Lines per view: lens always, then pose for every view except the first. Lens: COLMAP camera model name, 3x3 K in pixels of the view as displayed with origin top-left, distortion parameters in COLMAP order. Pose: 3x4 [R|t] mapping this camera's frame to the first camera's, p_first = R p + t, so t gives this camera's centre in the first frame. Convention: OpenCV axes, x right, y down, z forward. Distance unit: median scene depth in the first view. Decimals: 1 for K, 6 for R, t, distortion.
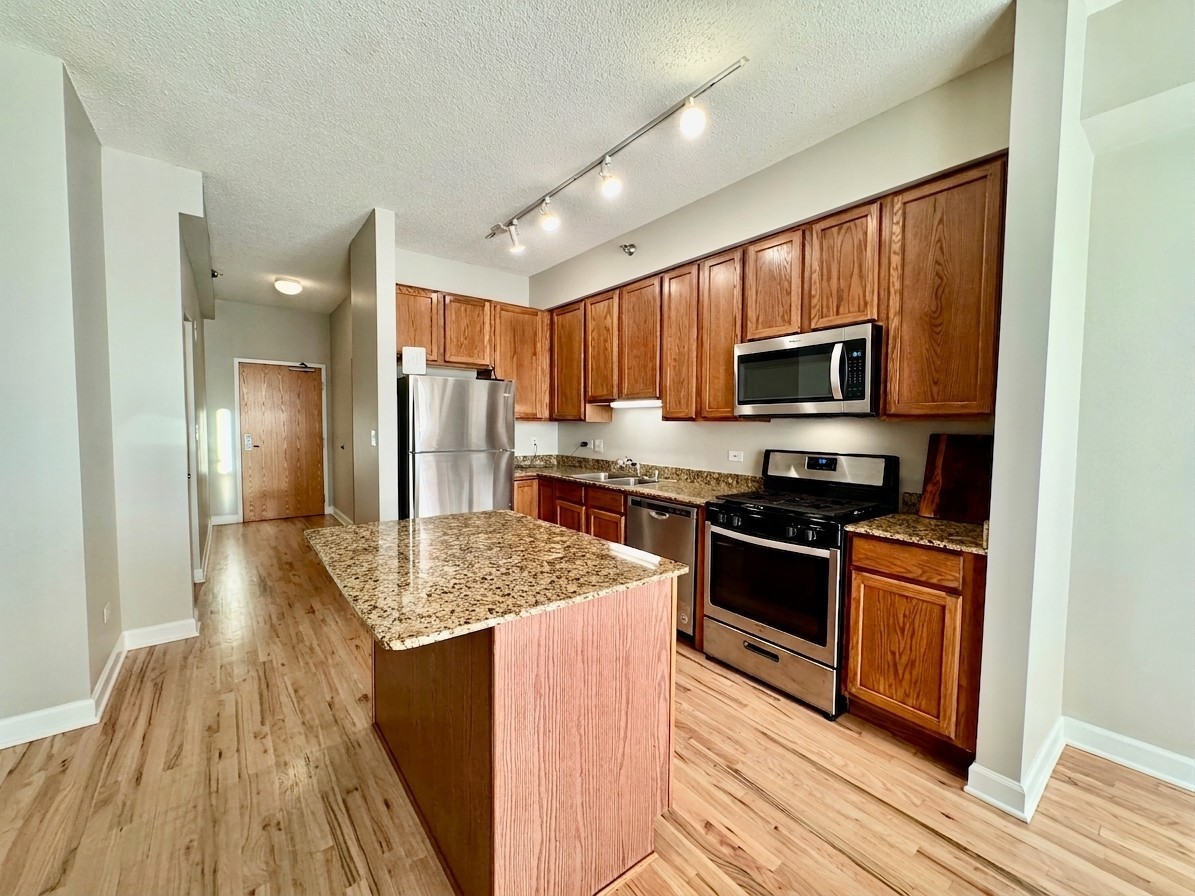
lens RADIAL K [[483.1, 0, 604.9], [0, 483.1, 445.8], [0, 0, 1]] dist [-0.000333, 0.000068]
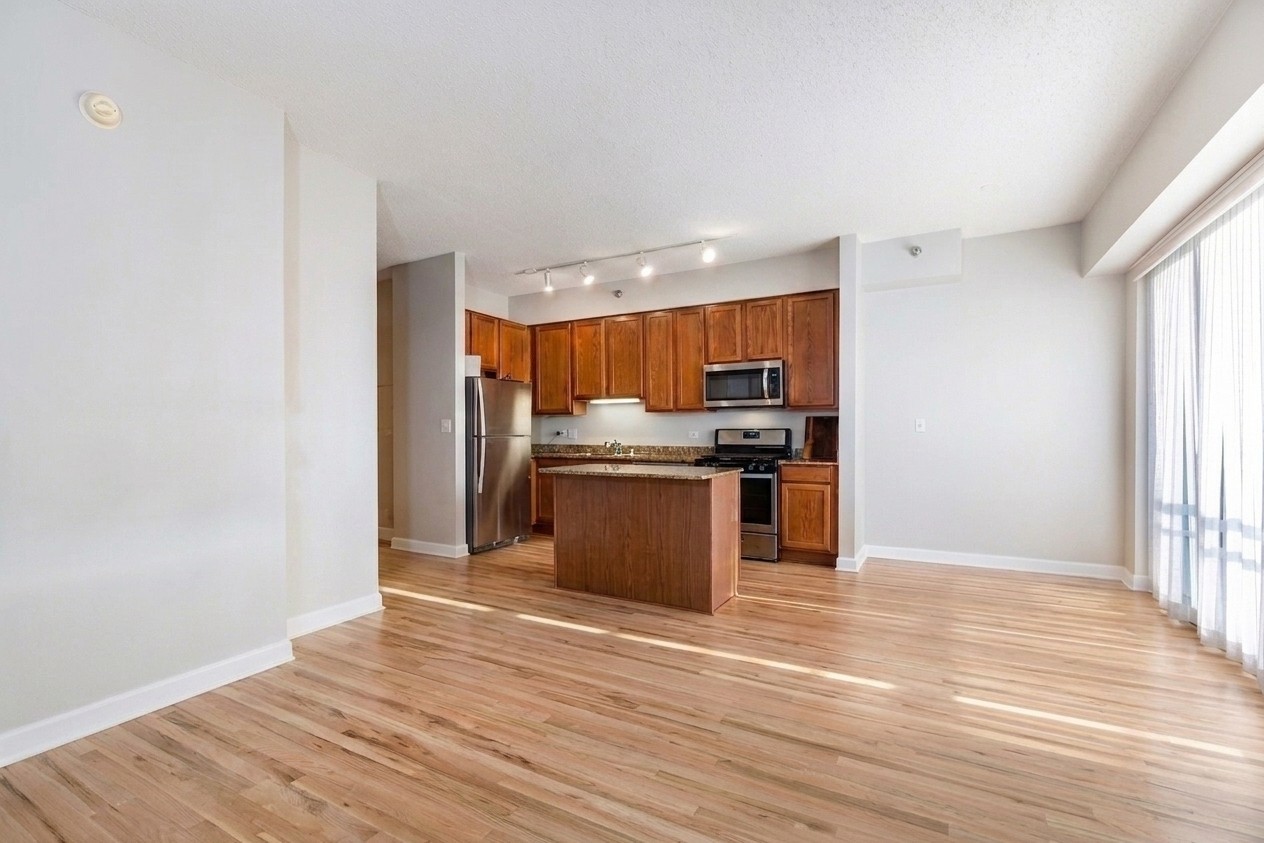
lens RADIAL K [[571.9, 0, 621.9], [0, 571.9, 429.6], [0, 0, 1]] dist [0.001961, 0.000117]
pose [[0.919729, -0.012088, 0.392367, -0.873315], [0.030388, 0.998719, -0.040463, 0.095458], [-0.391376, 0.049138, 0.918918, -0.790073]]
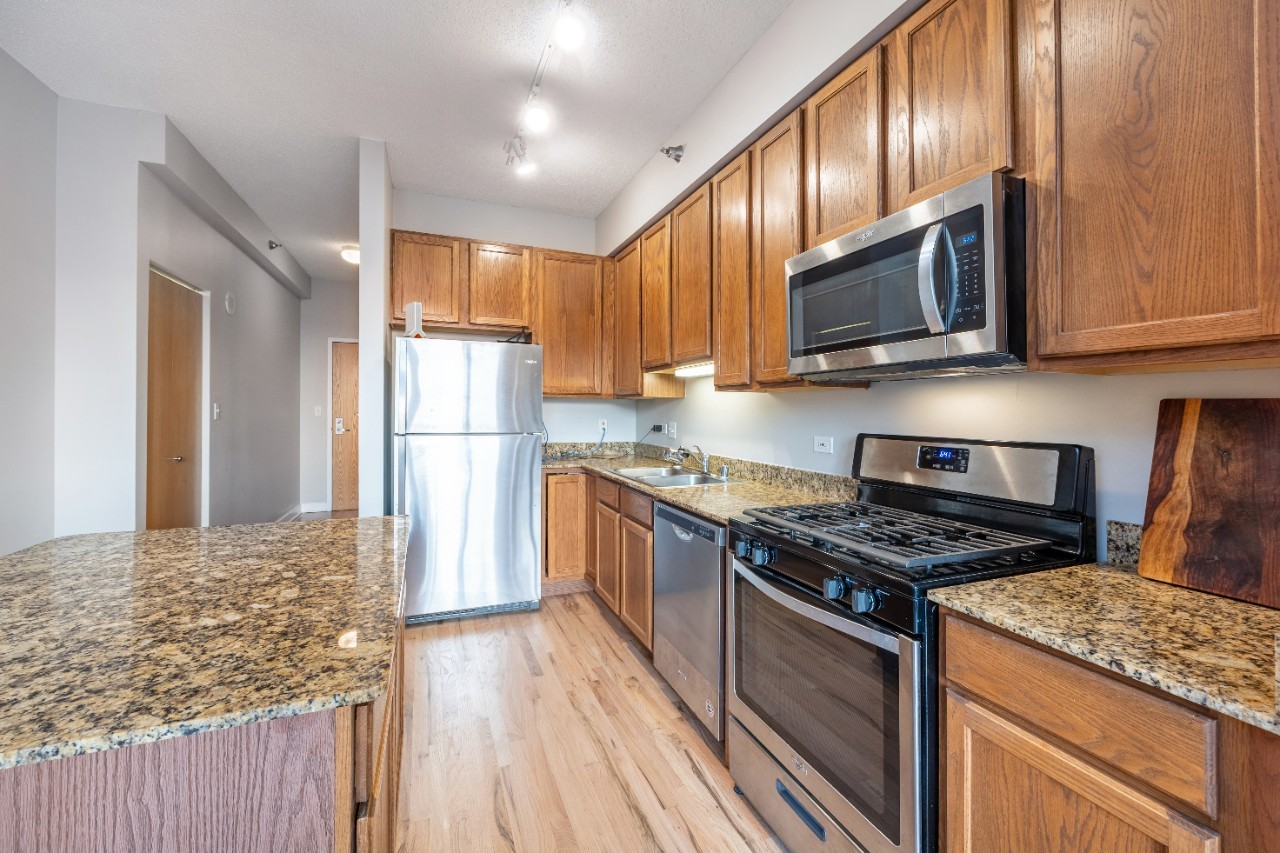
lens RADIAL K [[534.2, 0, 658.5], [0, 534.2, 401.9], [0, 0, 1]] dist [0.000699, 0.000092]
pose [[0.965007, -0.006842, -0.262135, 0.328882], [-0.010307, 0.997897, -0.063990, 0.016498], [0.262022, 0.064453, 0.962907, 0.361334]]
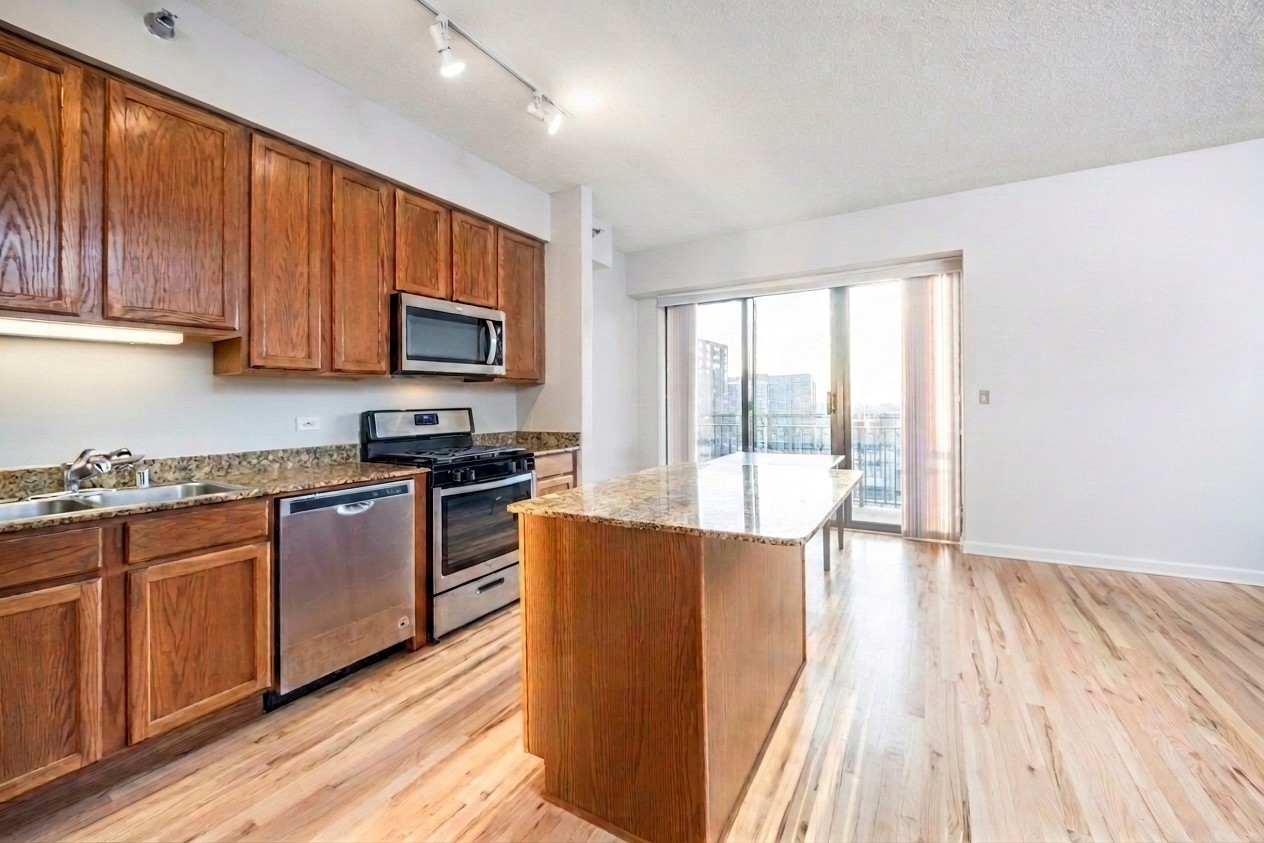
lens RADIAL K [[498.6, 0, 622.6], [0, 498.6, 395.5], [0, 0, 1]] dist [0.000815, 0.000053]
pose [[-0.347135, 0.004984, 0.937802, -0.848314], [0.053766, 0.998447, 0.014596, -0.010184], [-0.936273, 0.055489, -0.346863, 1.078073]]
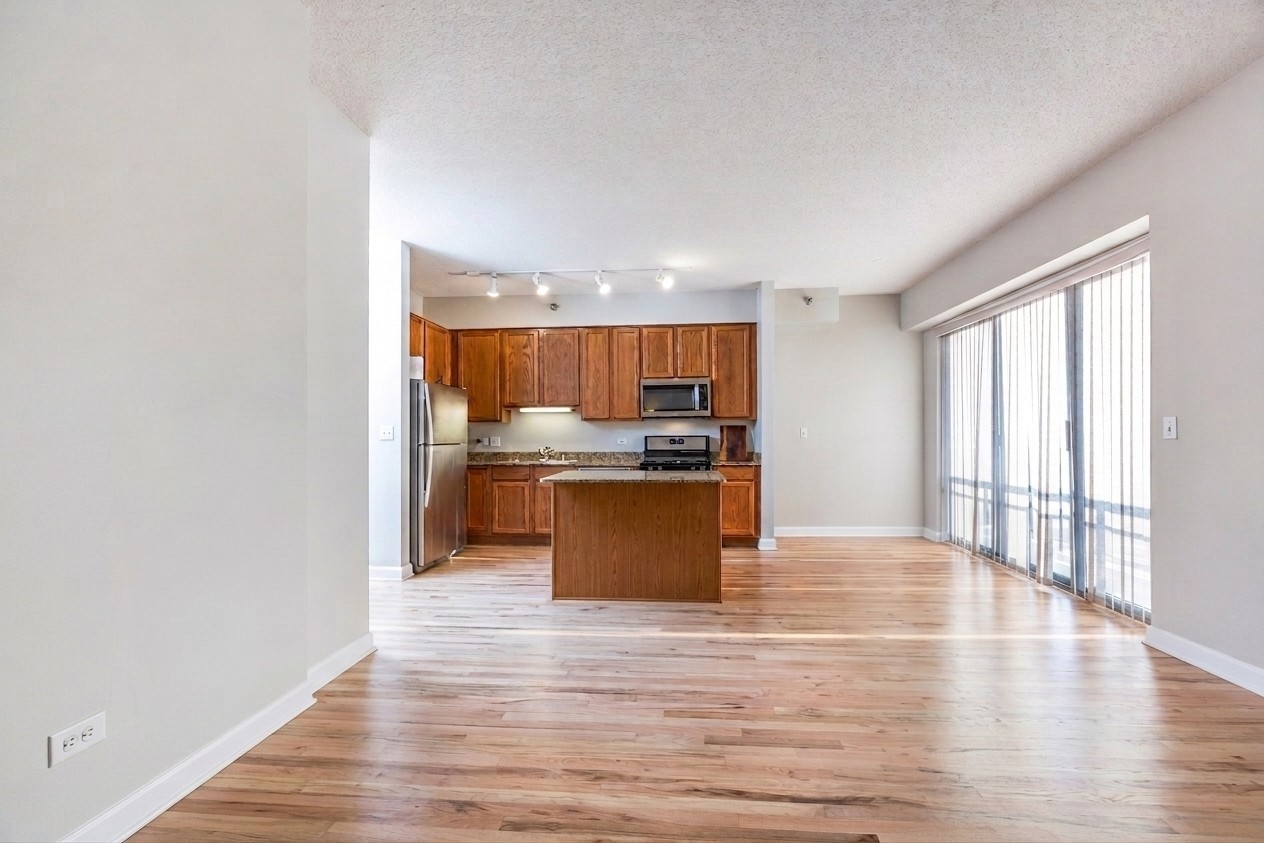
lens RADIAL K [[484.7, 0, 665.9], [0, 484.7, 433.3], [0, 0, 1]] dist [-0.000673, -0.000036]
pose [[0.657387, -0.008883, 0.753500, -1.232063], [0.047762, 0.998411, -0.029900, 0.069235], [-0.752038, 0.055645, 0.656767, -0.336997]]
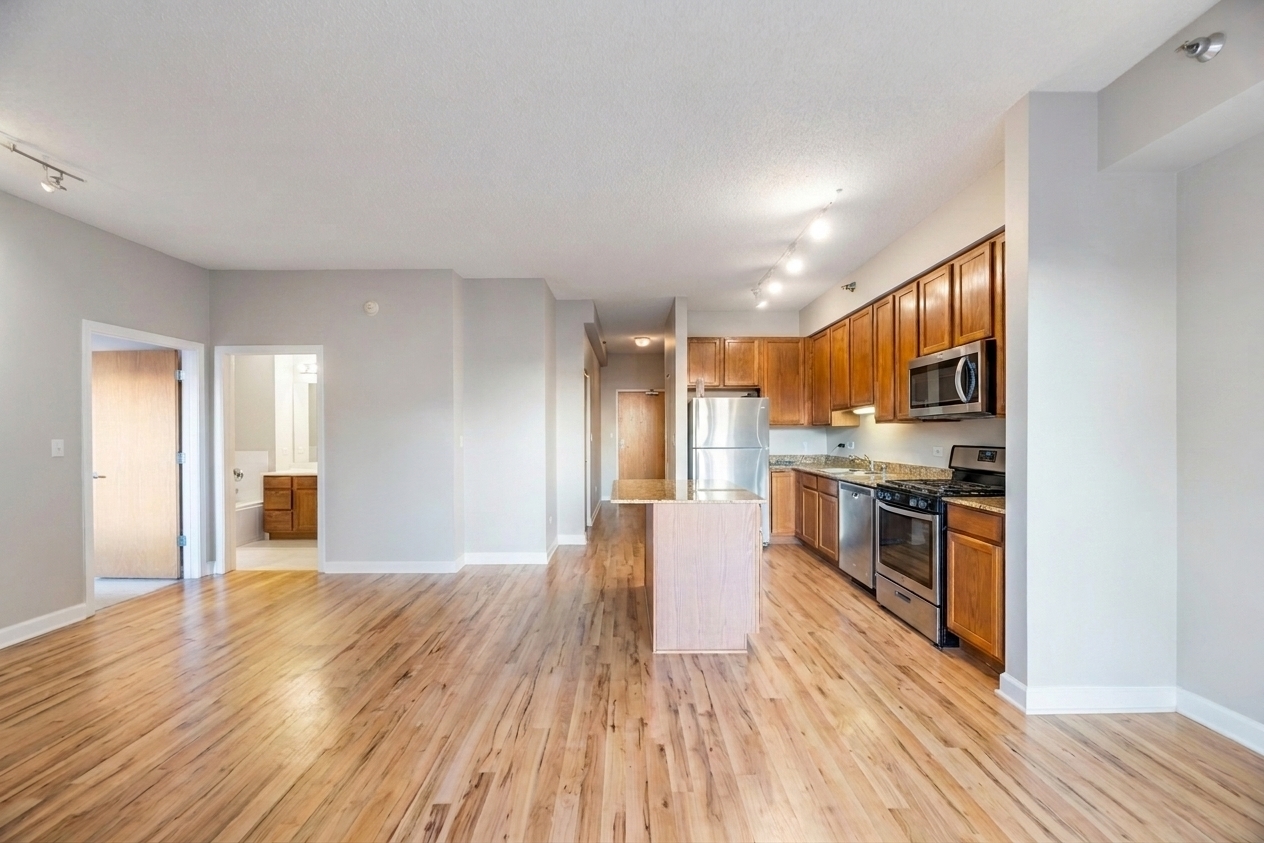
lens RADIAL K [[513.1, 0, 631.7], [0, 513.1, 433.7], [0, 0, 1]] dist [-0.000296, -0.000076]
pose [[0.789652, -0.007255, -0.613512, 0.590260], [-0.022610, 0.998907, -0.040913, 0.058241], [0.613138, 0.046178, 0.788625, -0.551298]]
